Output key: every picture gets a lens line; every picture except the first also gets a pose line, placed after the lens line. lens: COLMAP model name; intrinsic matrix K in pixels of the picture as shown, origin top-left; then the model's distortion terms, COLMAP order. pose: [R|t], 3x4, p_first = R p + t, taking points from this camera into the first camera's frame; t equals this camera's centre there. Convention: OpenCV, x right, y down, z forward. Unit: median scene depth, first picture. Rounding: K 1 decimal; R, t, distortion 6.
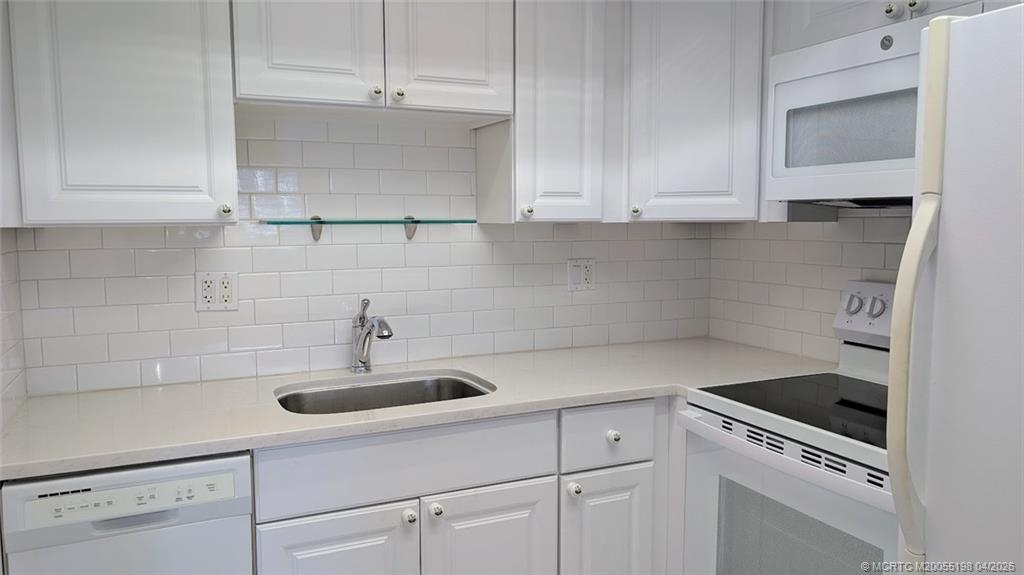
lens RADIAL K [[746.7, 0, 512.0], [0, 746.7, 287.5], [0, 0, 1]] dist [0.006668, -0.003977]
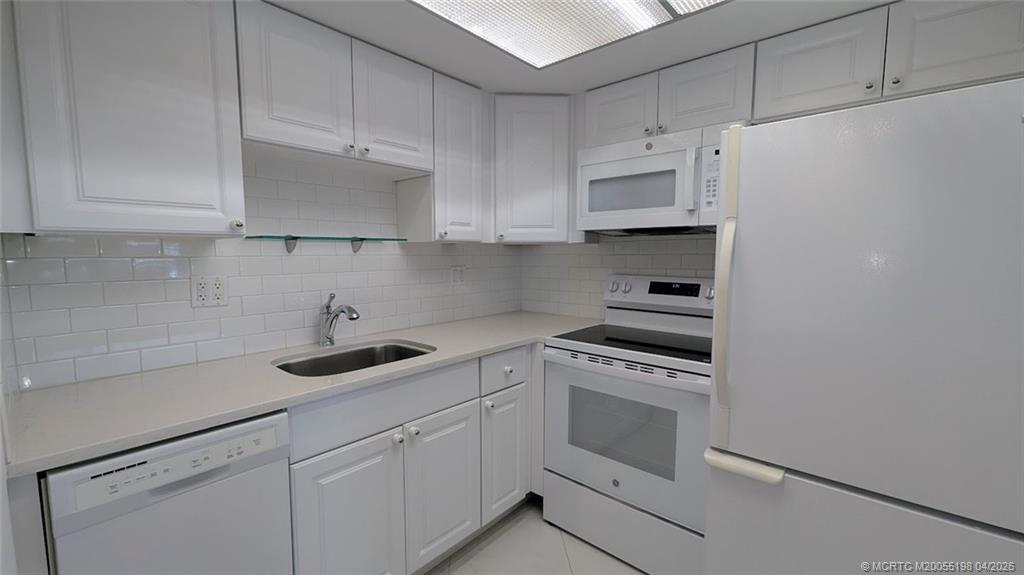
lens RADIAL K [[422.7, 0, 512.0], [0, 422.7, 287.5], [0, 0, 1]] dist [0.003382, 0.000268]
pose [[0.914258, -0.030860, 0.403956, -0.228561], [0.034997, 0.999383, -0.002858, 0.020226], [-0.403618, 0.016751, 0.914774, 0.137406]]
